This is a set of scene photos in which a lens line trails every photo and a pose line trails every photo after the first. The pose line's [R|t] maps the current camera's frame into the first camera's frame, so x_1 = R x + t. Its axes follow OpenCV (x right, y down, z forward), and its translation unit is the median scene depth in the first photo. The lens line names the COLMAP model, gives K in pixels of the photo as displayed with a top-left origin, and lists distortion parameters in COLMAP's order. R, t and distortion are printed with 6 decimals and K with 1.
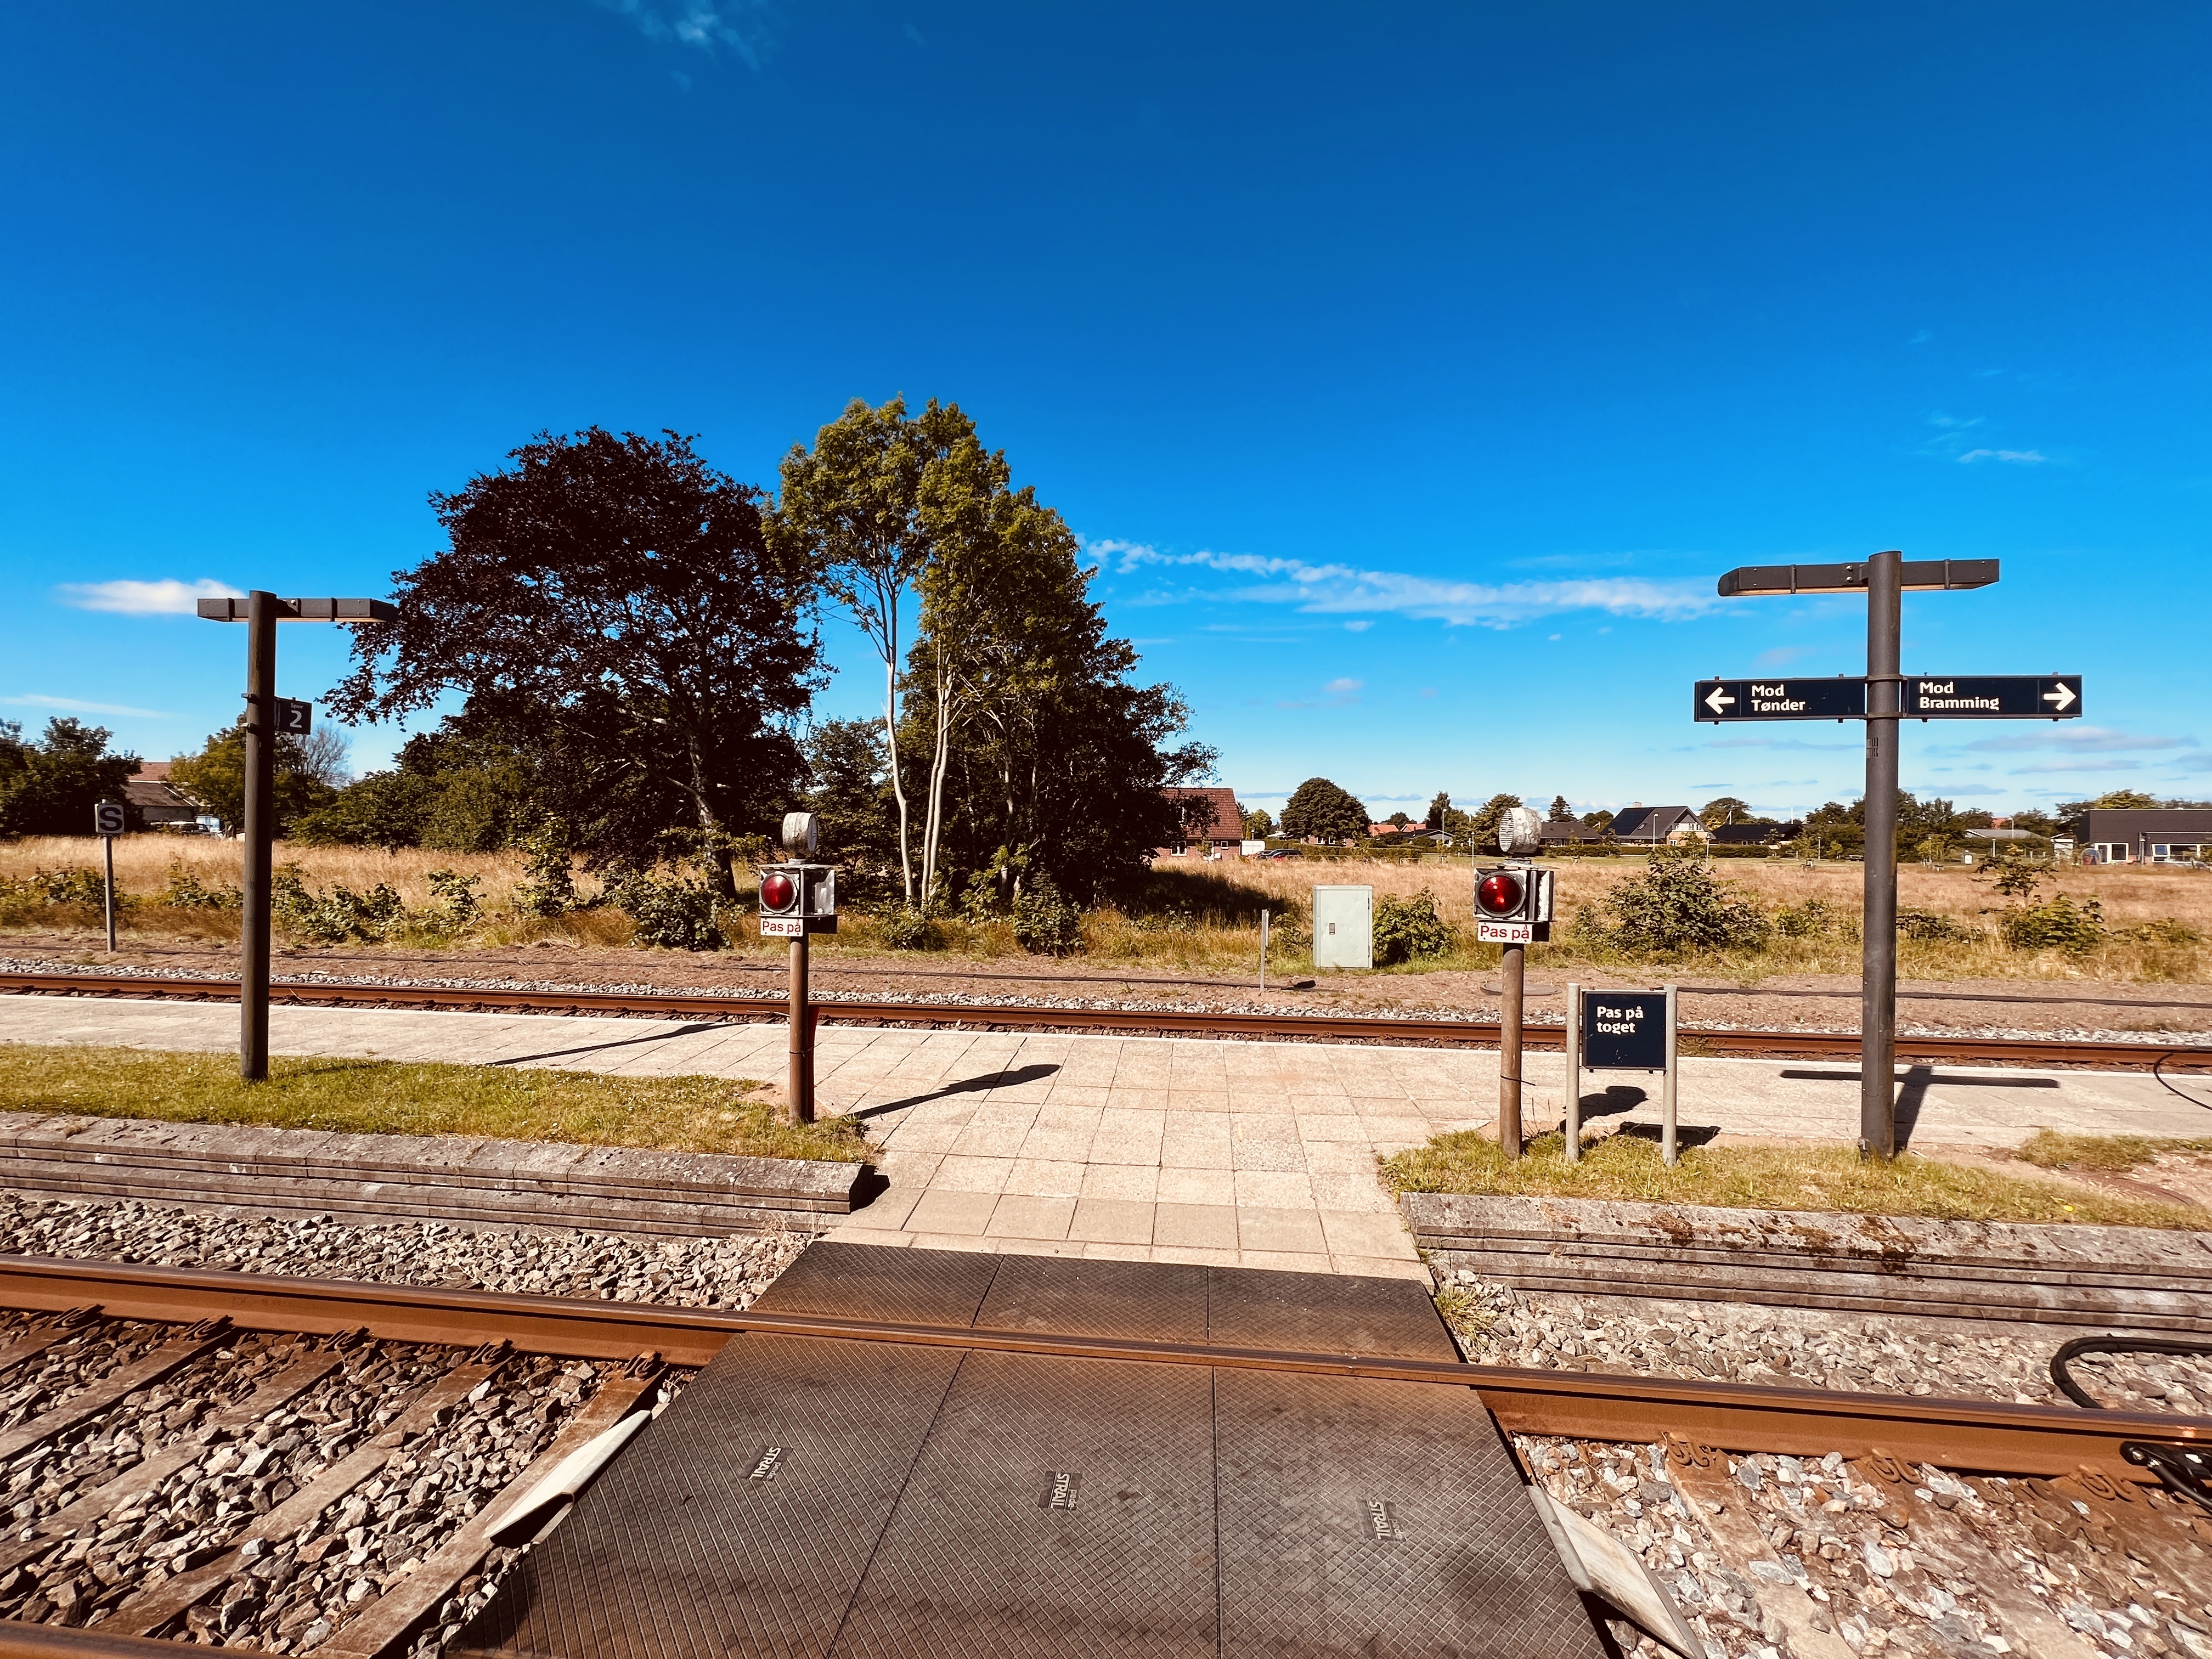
lens RADIAL K [[890.1, 0, 1097.3], [0, 890.1, 827.2], [0, 0, 1]] dist [-0.001910, 0.000176]
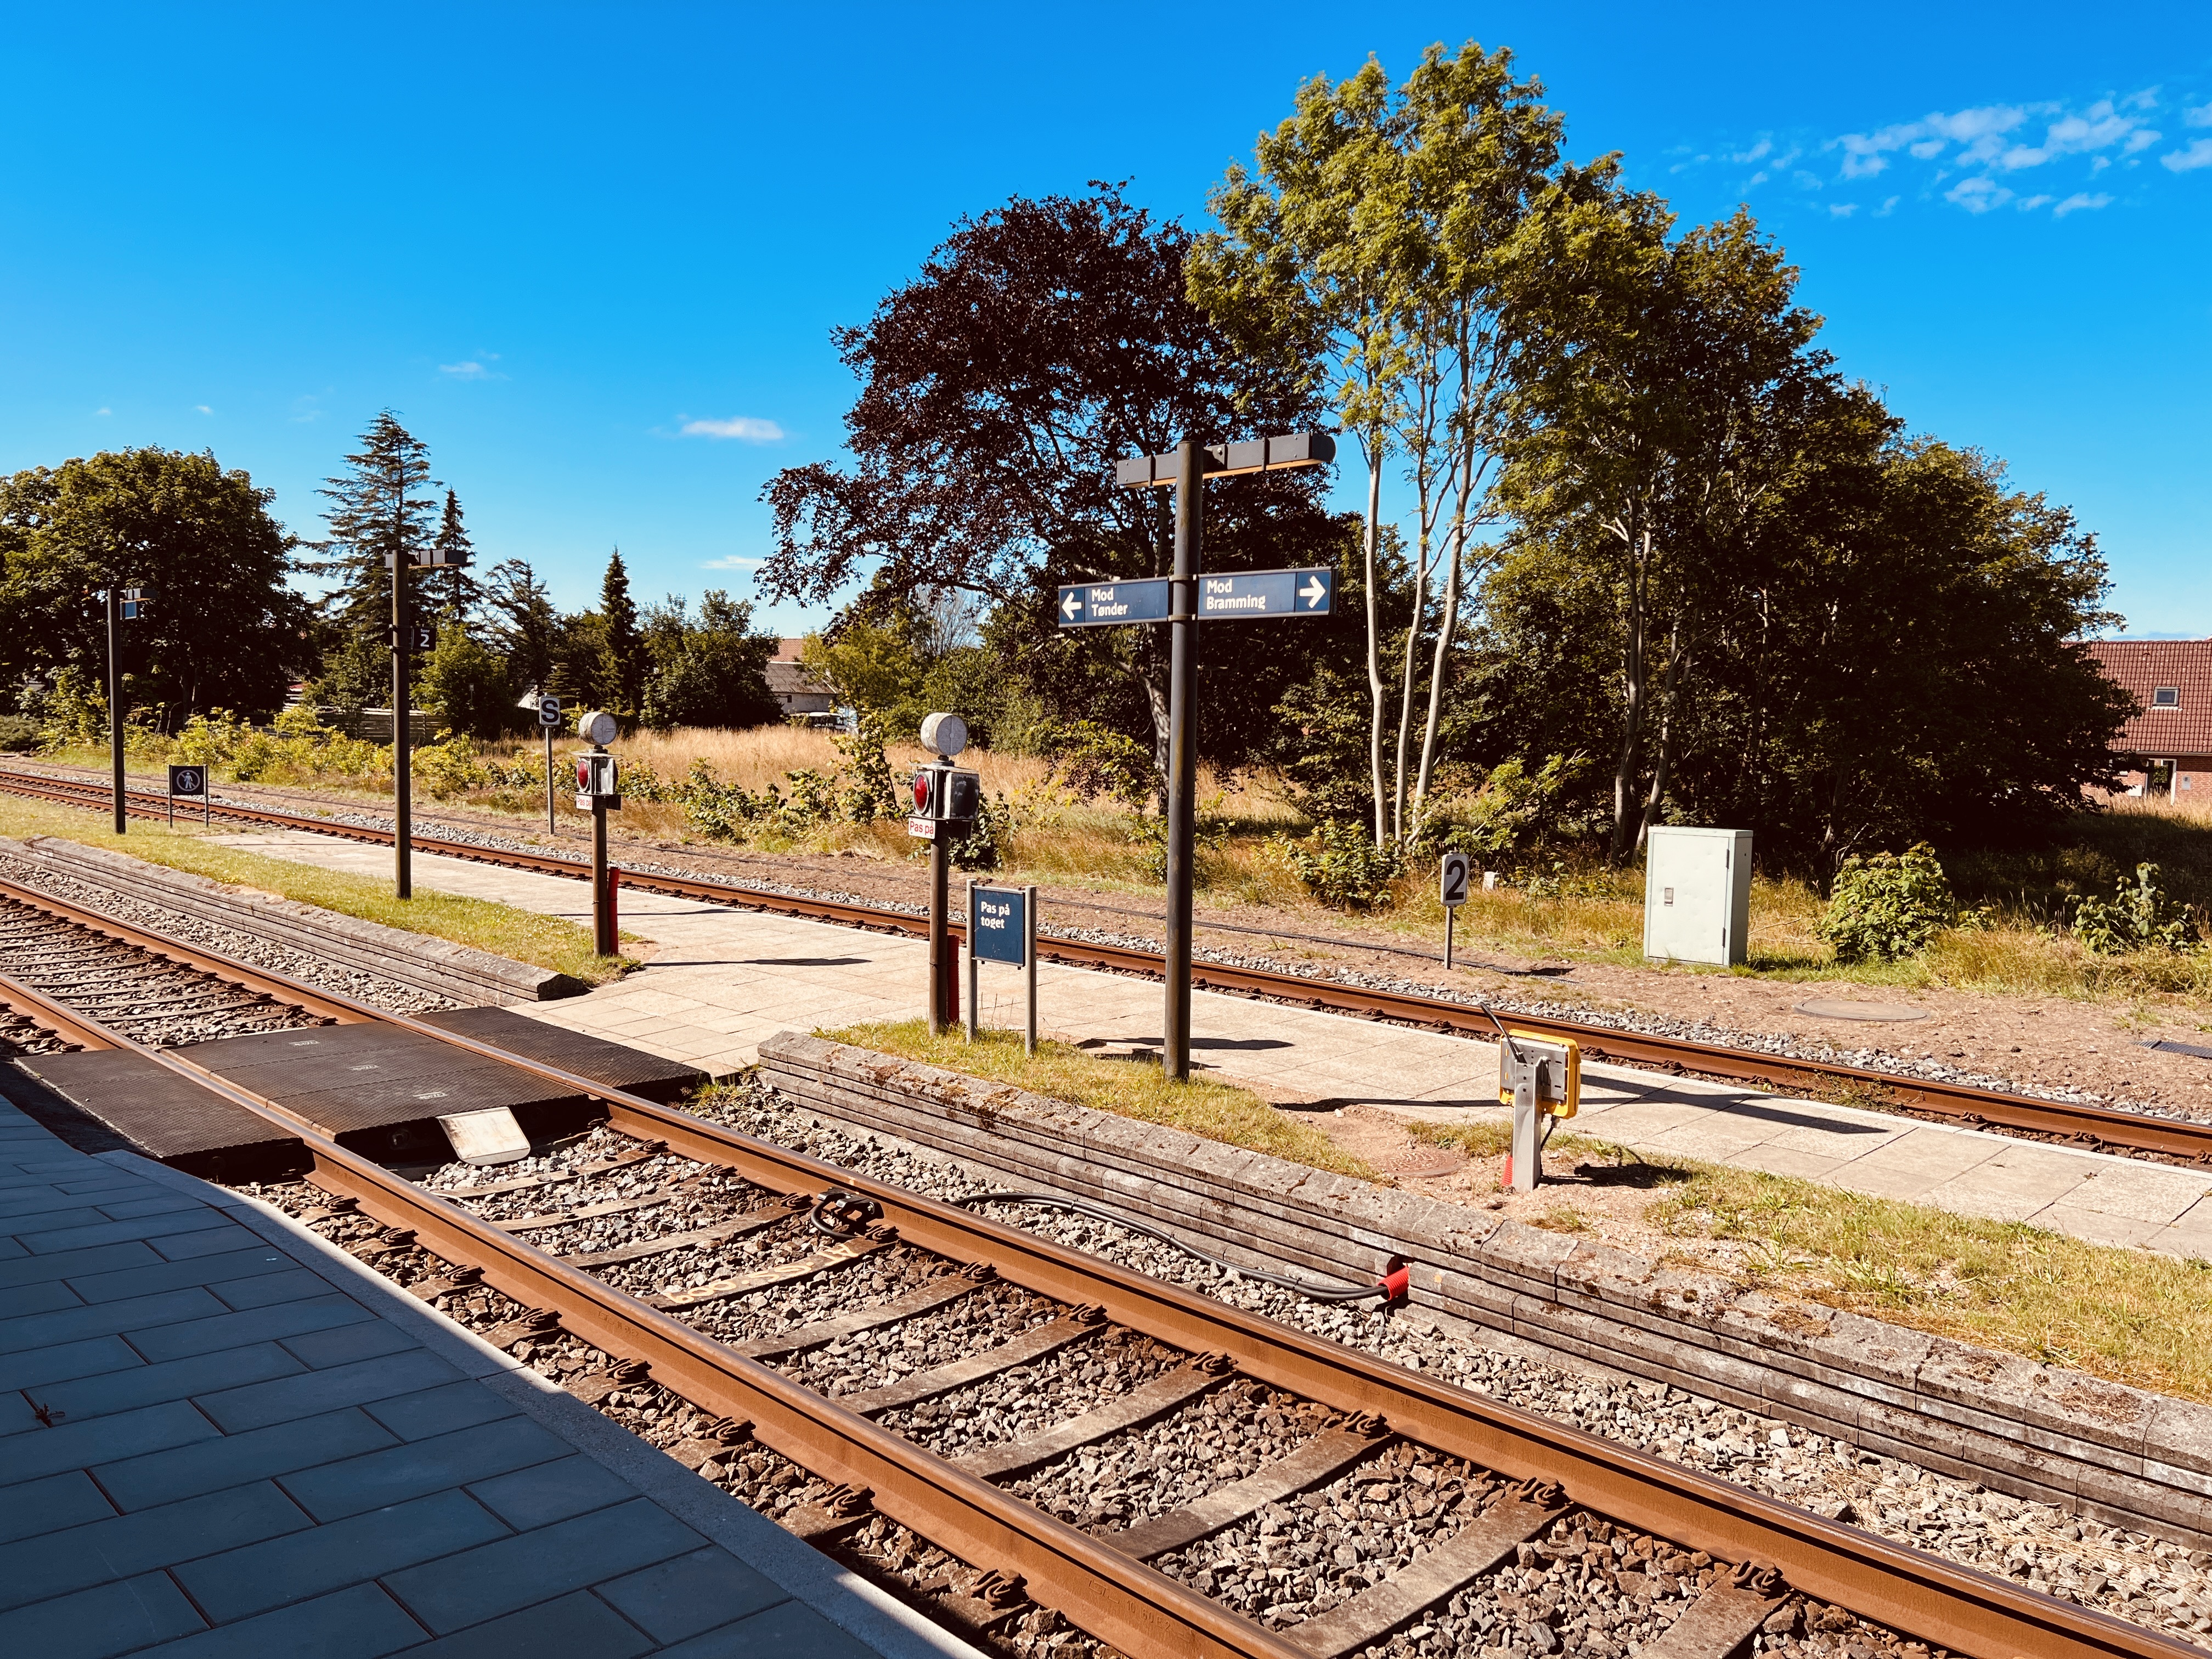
lens RADIAL K [[1633.1, 0, 1113.7], [0, 1633.1, 842.1], [0, 0, 1]] dist [0.044651, -0.053556]
pose [[0.792213, 0.052851, -0.607952, 0.109863], [-0.010278, 0.997257, 0.073301, -0.000734], [0.610159, -0.051821, 0.790583, -0.025616]]
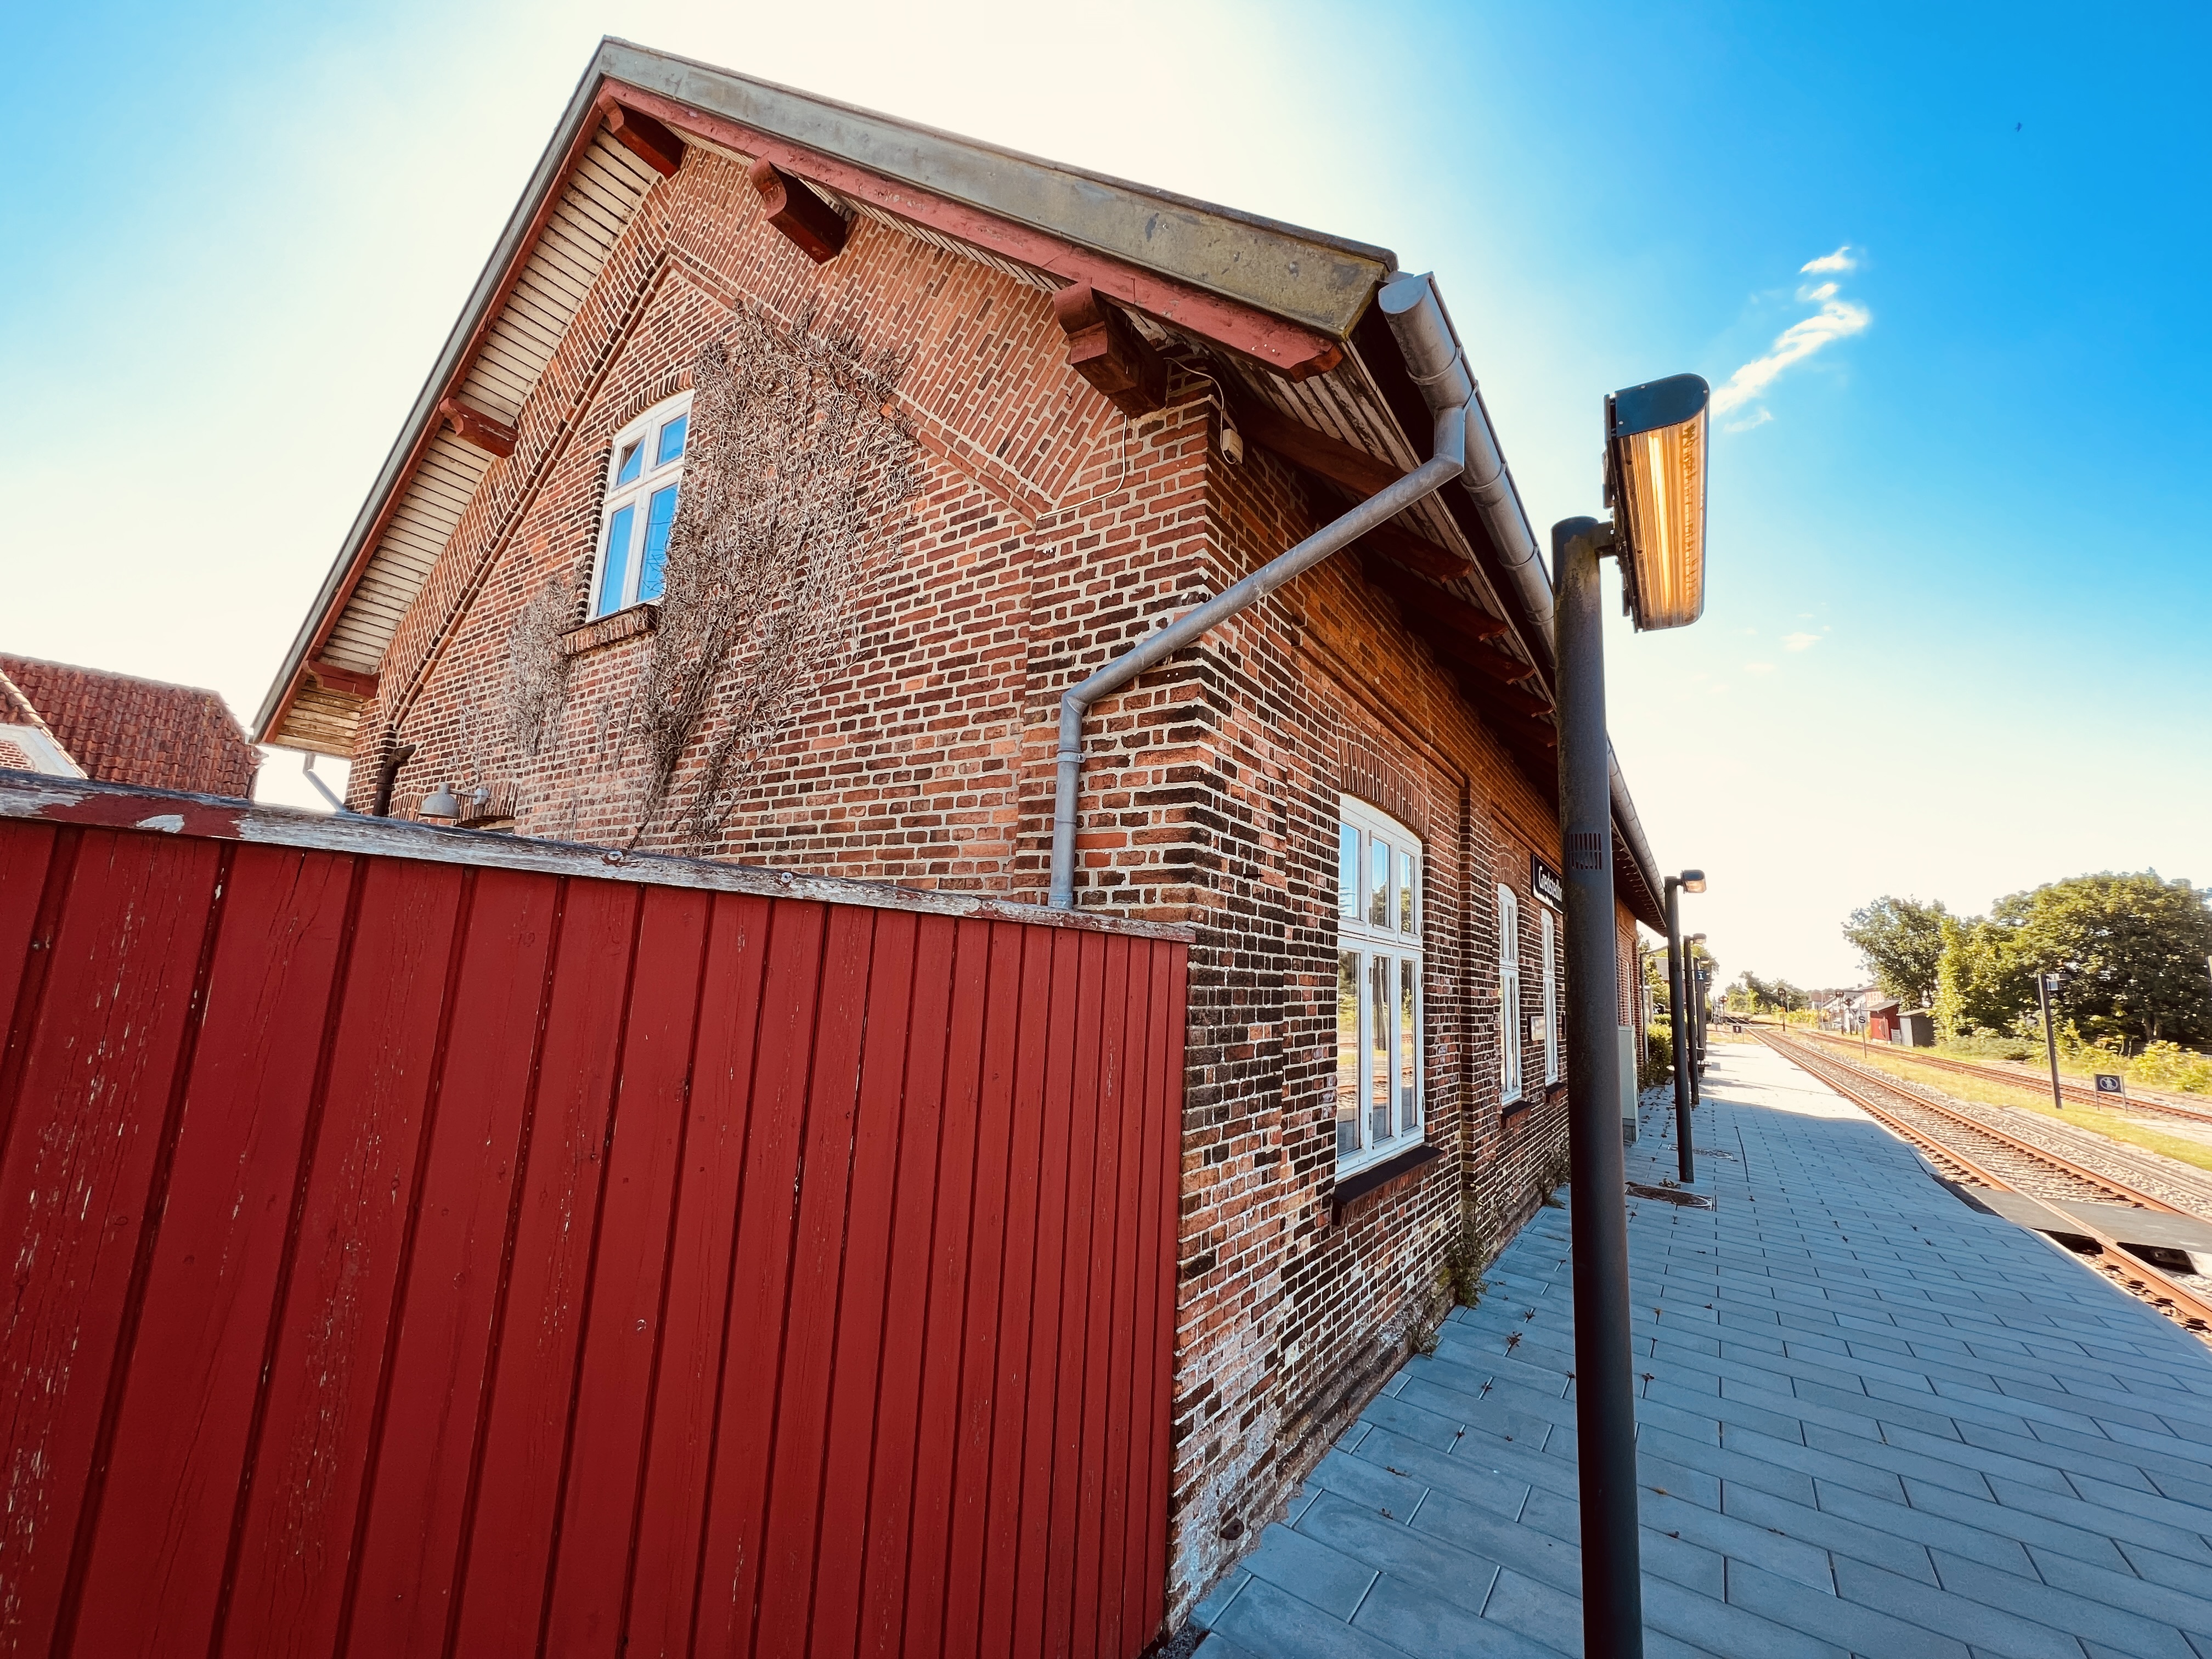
lens RADIAL K [[890.1, 0, 1098.1], [0, 890.1, 829.9], [0, 0, 1]] dist [-0.001910, 0.000176]
pose [[-0.454105, -0.177682, -0.873051, 0.132322], [-0.050948, 0.983487, -0.173658, -0.001005], [0.889490, -0.034379, -0.455659, -0.030151]]
